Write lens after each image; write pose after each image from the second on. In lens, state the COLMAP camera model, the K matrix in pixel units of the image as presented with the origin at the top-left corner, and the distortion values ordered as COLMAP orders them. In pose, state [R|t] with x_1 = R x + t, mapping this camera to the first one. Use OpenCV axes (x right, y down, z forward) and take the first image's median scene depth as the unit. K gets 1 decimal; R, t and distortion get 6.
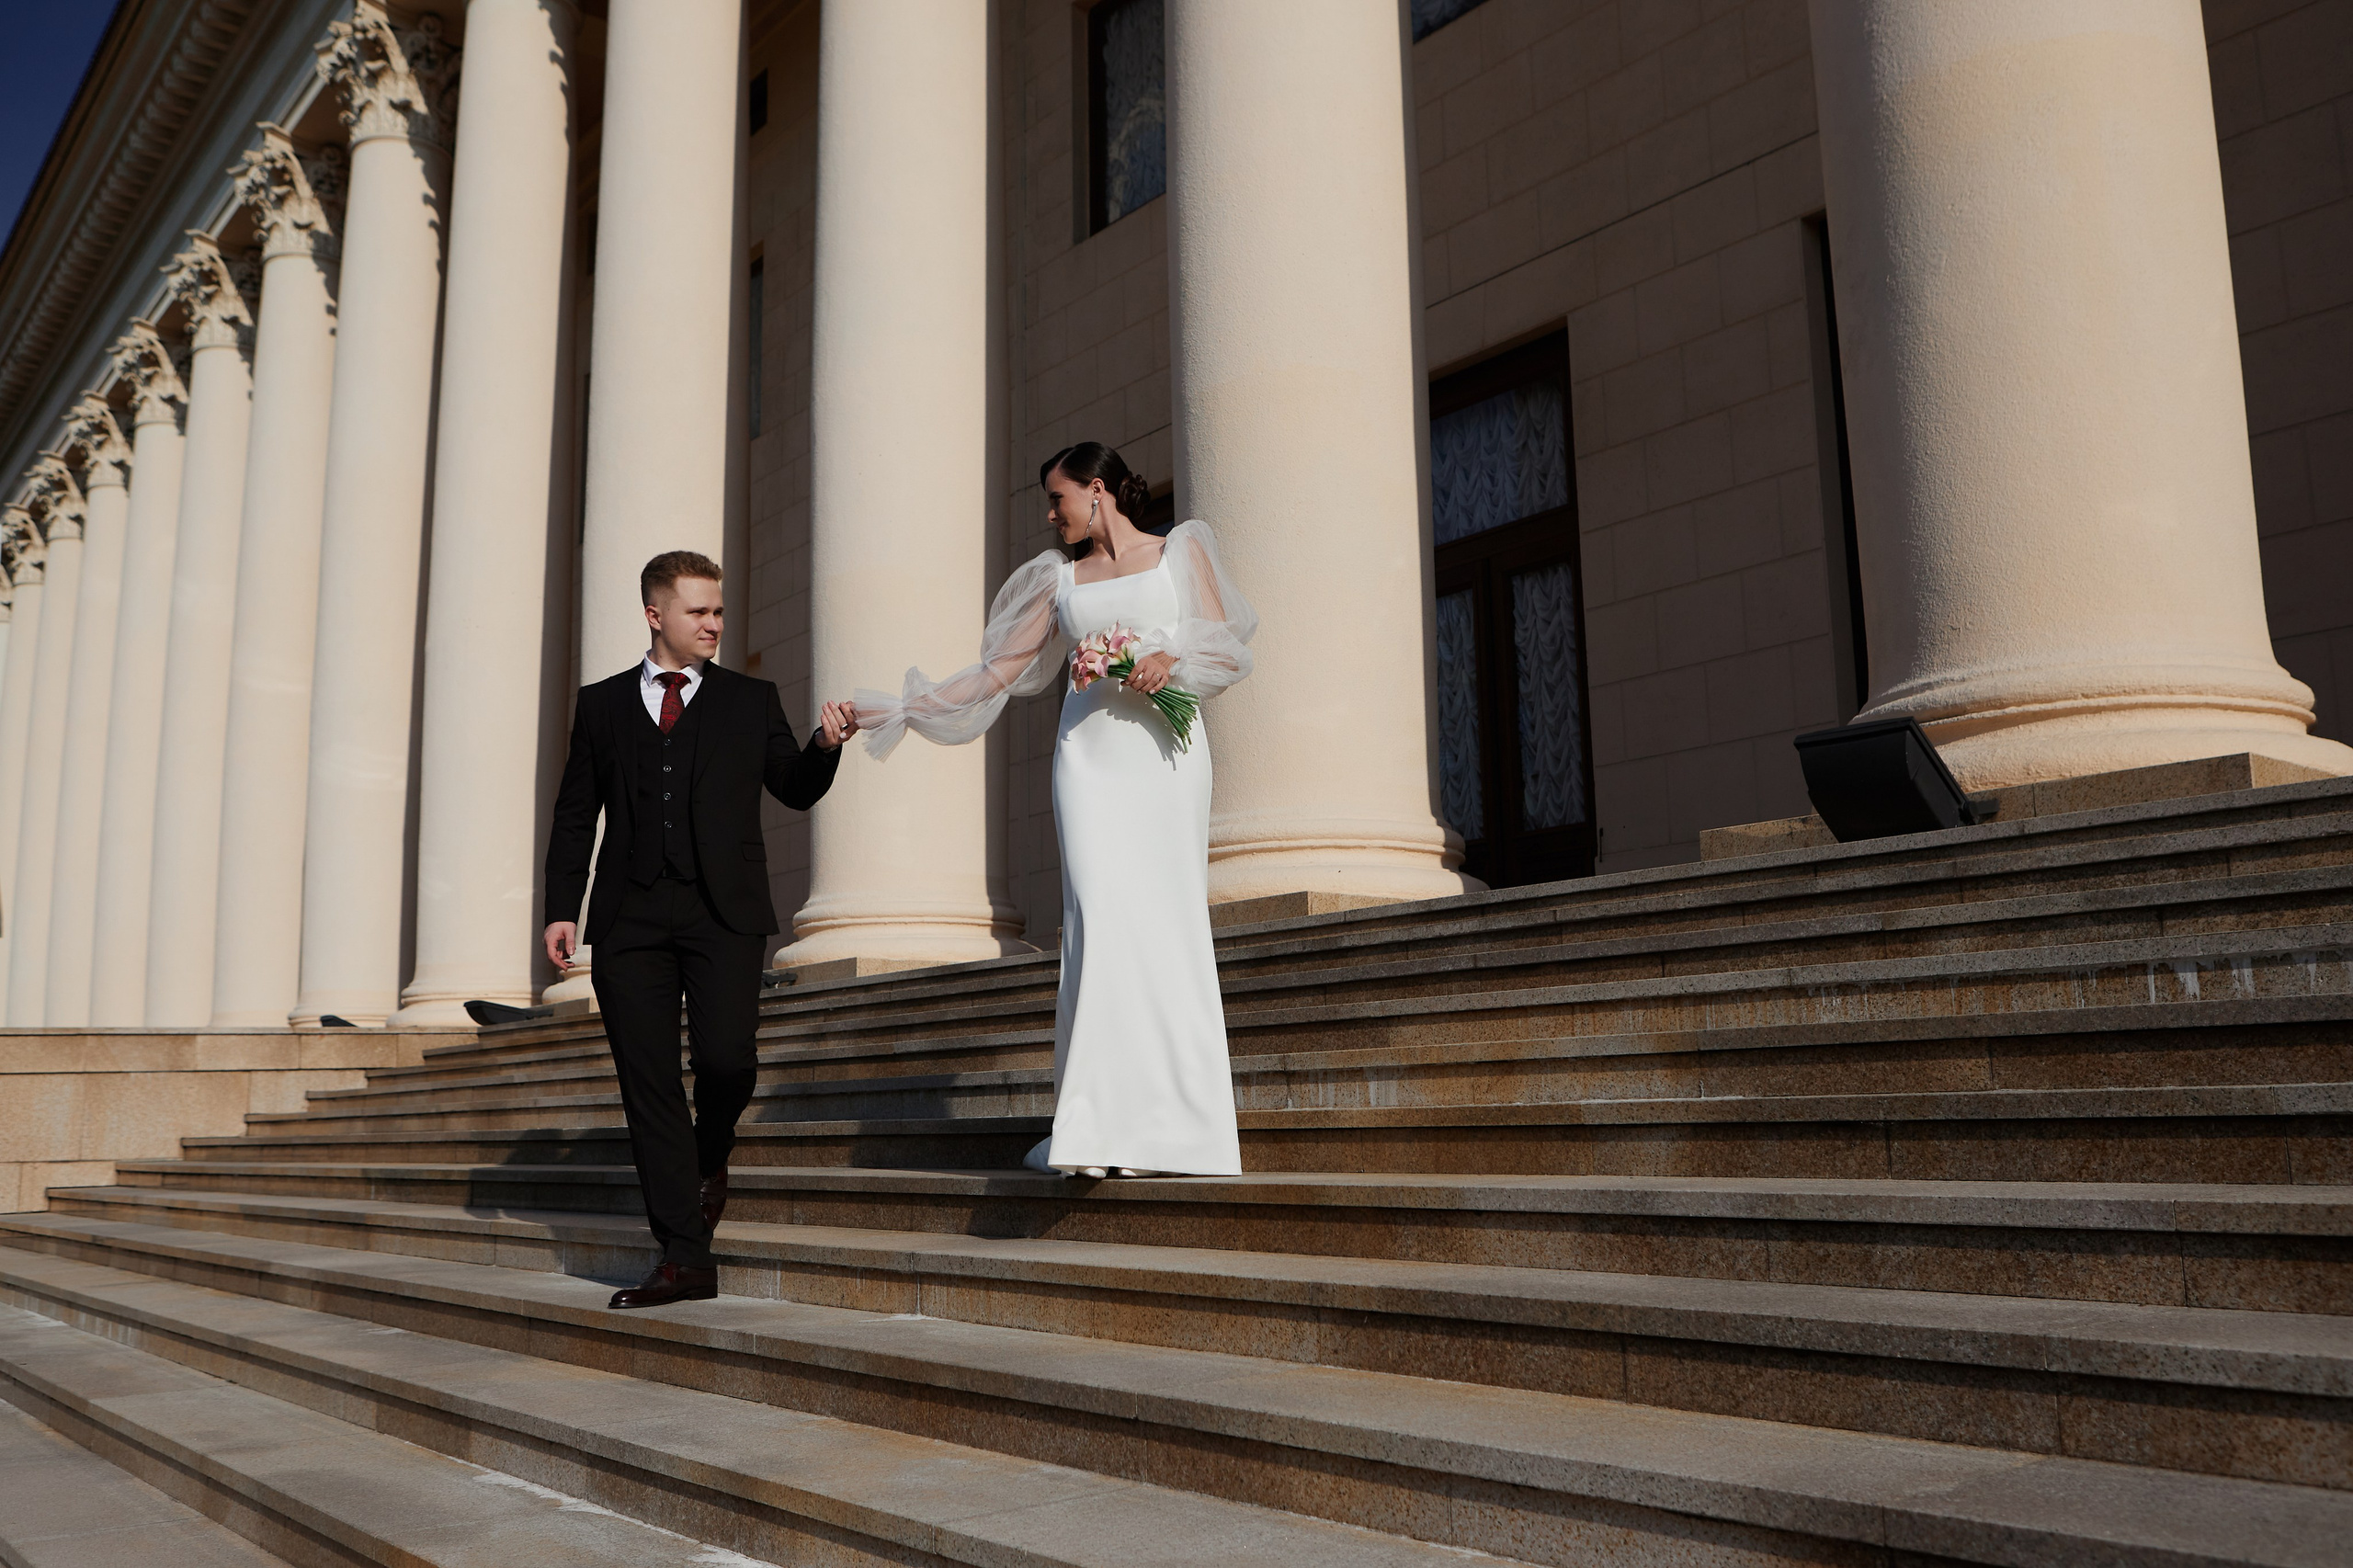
lens RADIAL K [[2018.2, 0, 1176.5], [0, 2018.2, 784.0], [0, 0, 1]] dist [0.043819, -0.012920]
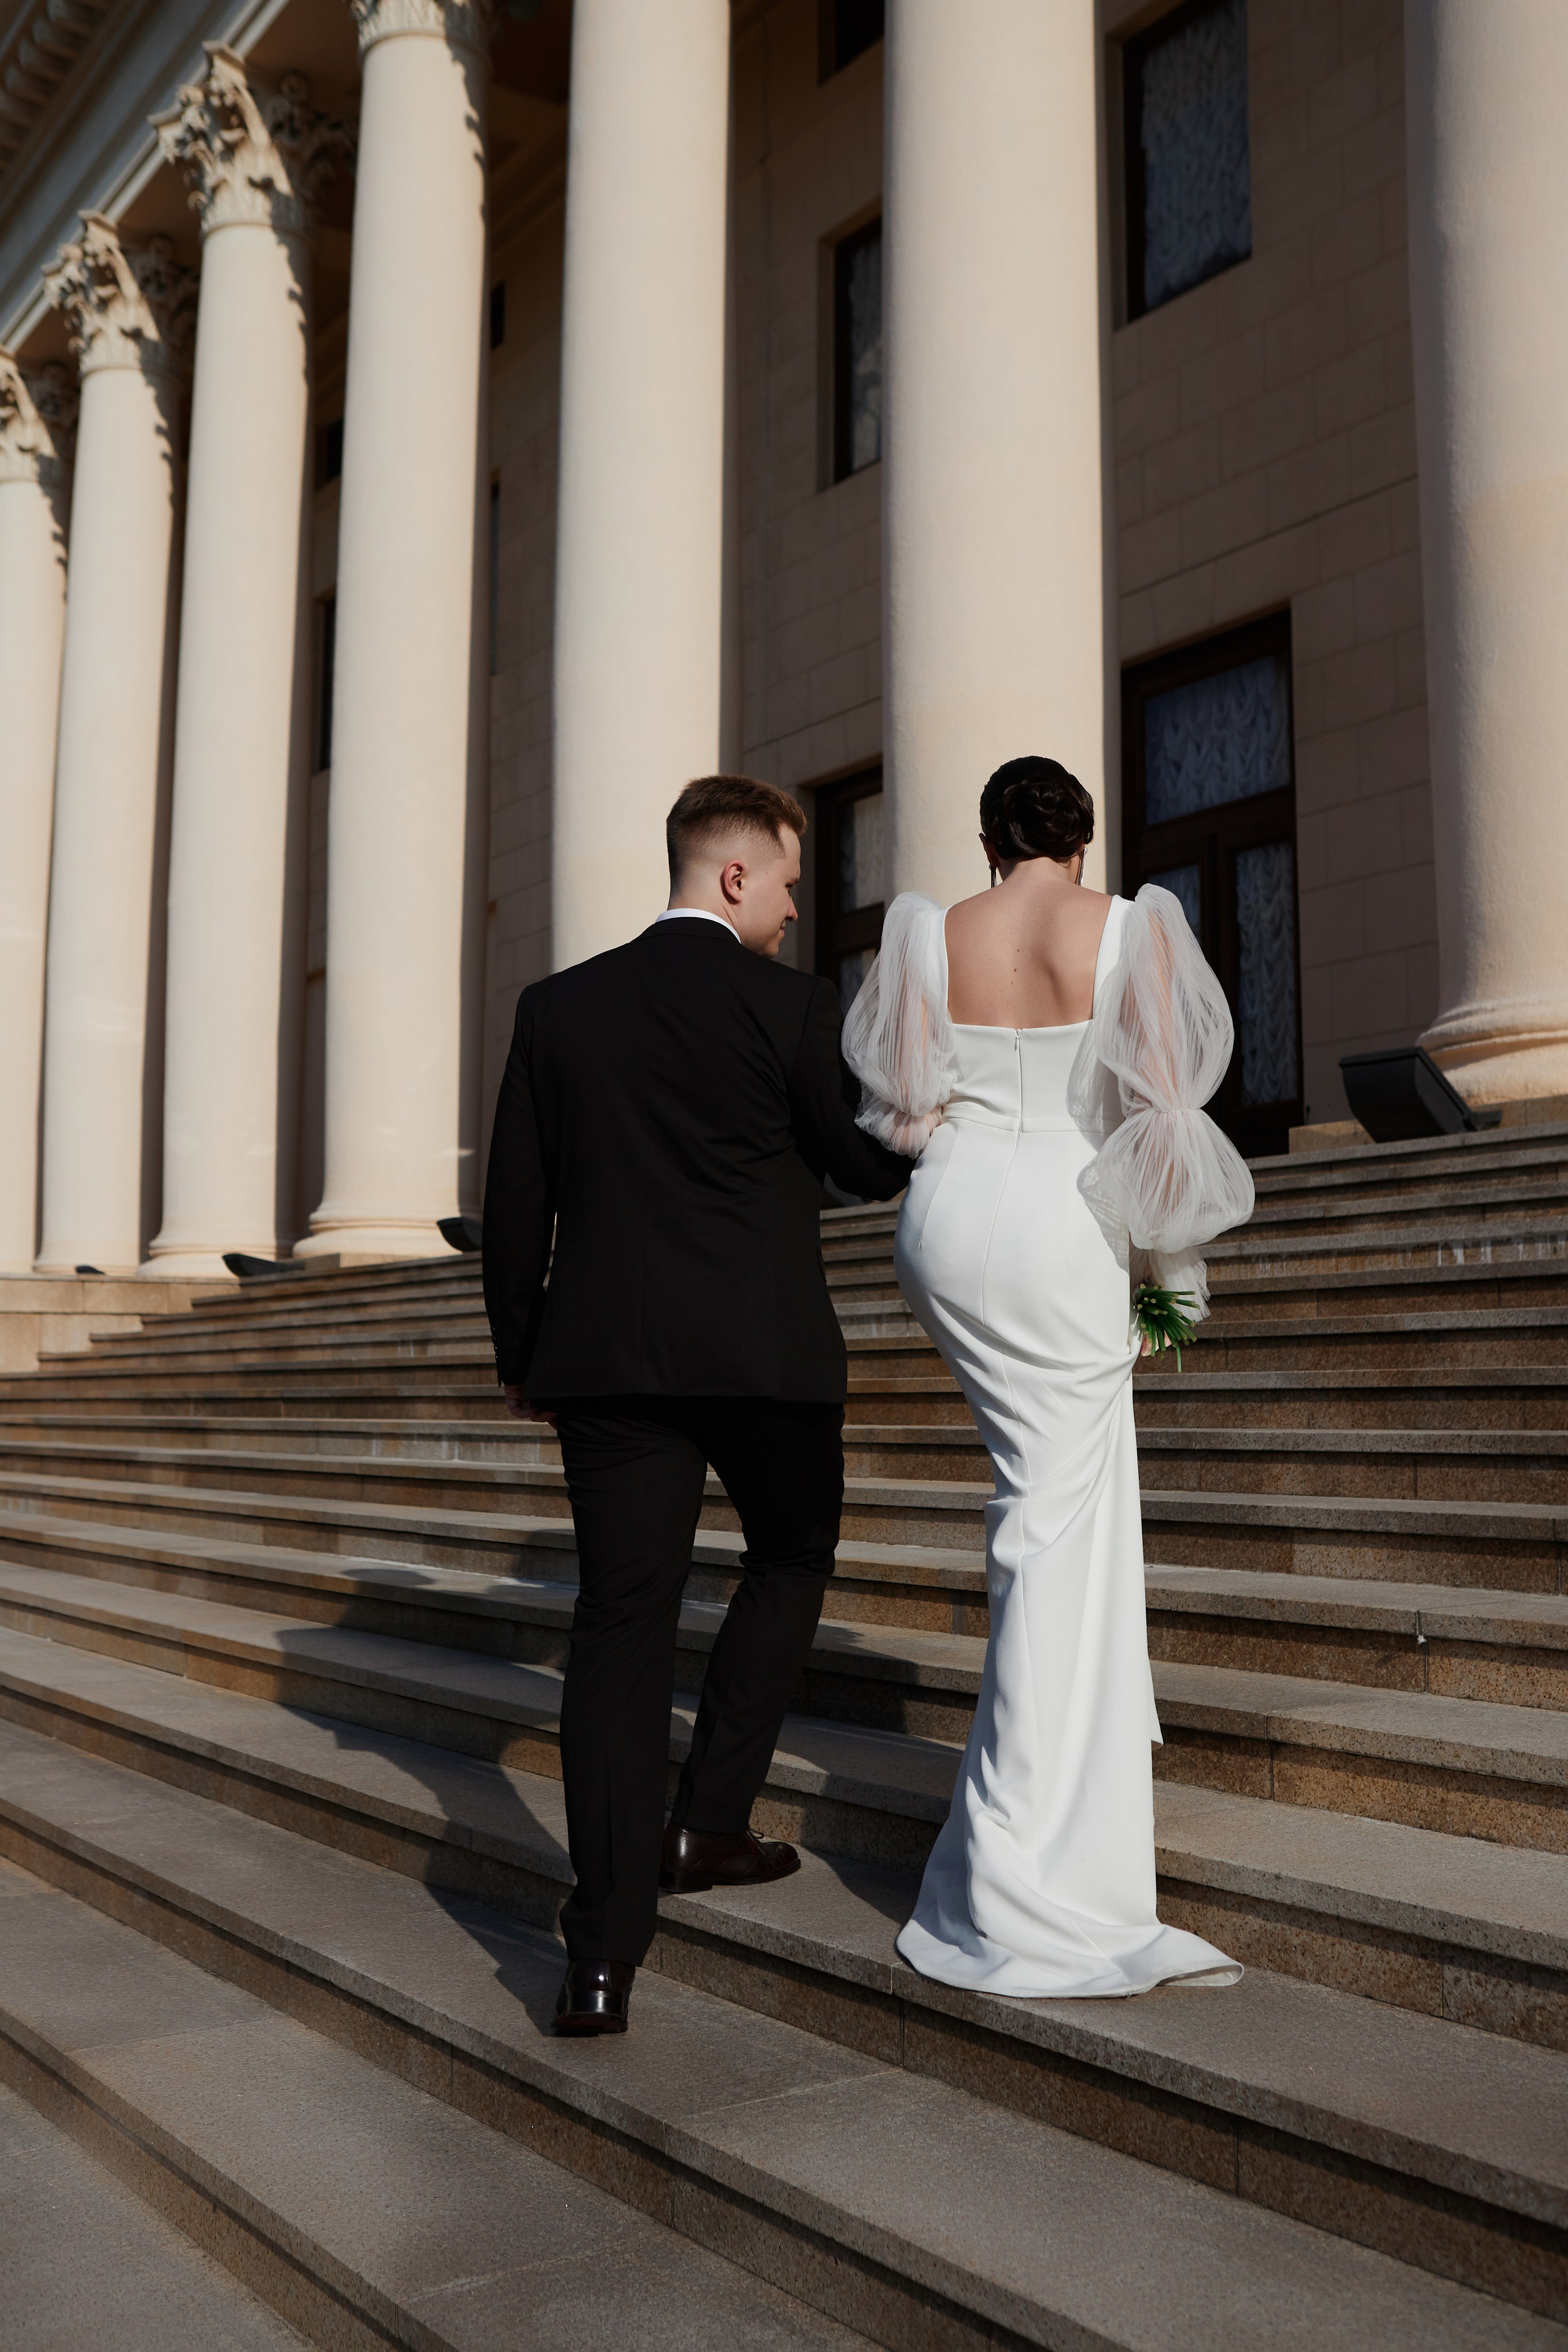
lens RADIAL K [[2392.7, 0, 784.0], [0, 2392.7, 1176.0], [0, 0, 1]] dist [0.080745, 0.016543]
pose [[0.996858, 0.014242, -0.077917, 0.037072], [-0.008888, 0.997602, 0.068638, -0.022742], [0.078707, -0.067730, 0.994594, -0.231118]]
